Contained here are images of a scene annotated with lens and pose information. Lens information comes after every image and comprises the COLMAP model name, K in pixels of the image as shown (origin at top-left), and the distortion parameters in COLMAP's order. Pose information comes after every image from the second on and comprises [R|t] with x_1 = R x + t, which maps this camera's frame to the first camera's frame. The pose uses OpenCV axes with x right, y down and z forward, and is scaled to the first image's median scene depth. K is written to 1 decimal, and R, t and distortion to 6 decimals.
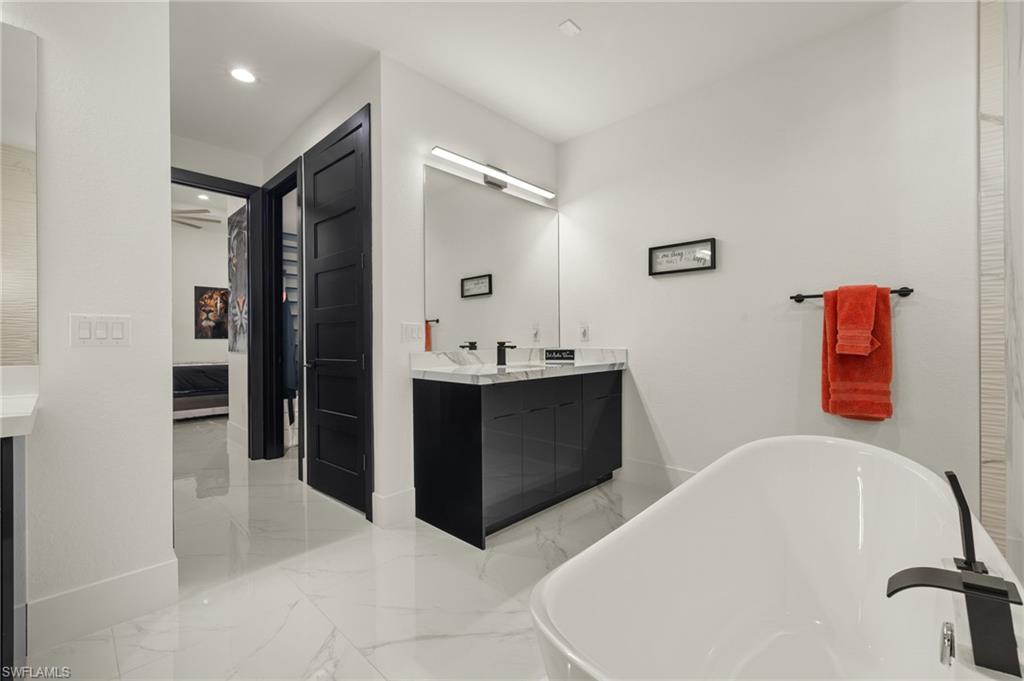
lens RADIAL K [[429.7, 0, 508.0], [0, 429.7, 338.7], [0, 0, 1]] dist [-0.004818, -0.000146]
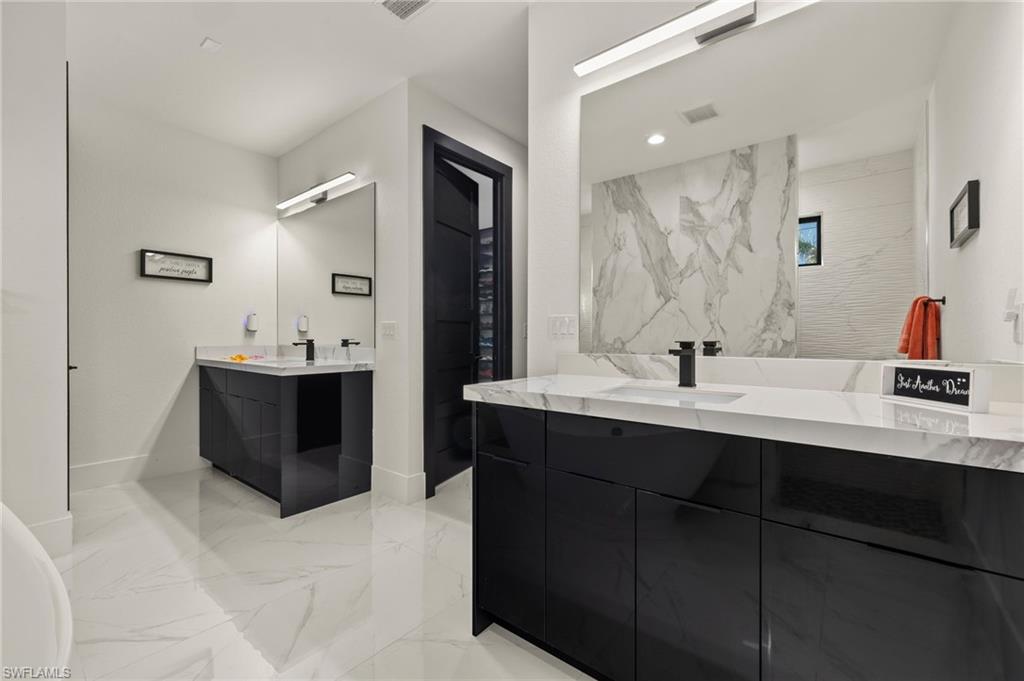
lens RADIAL K [[429.7, 0, 510.9], [0, 429.7, 336.9], [0, 0, 1]] dist [-0.004818, -0.000146]
pose [[0.089852, 0.006660, -0.995933, 0.508650], [-0.000498, 0.999978, 0.006642, -0.002317], [0.995955, -0.000101, 0.089853, 0.776514]]
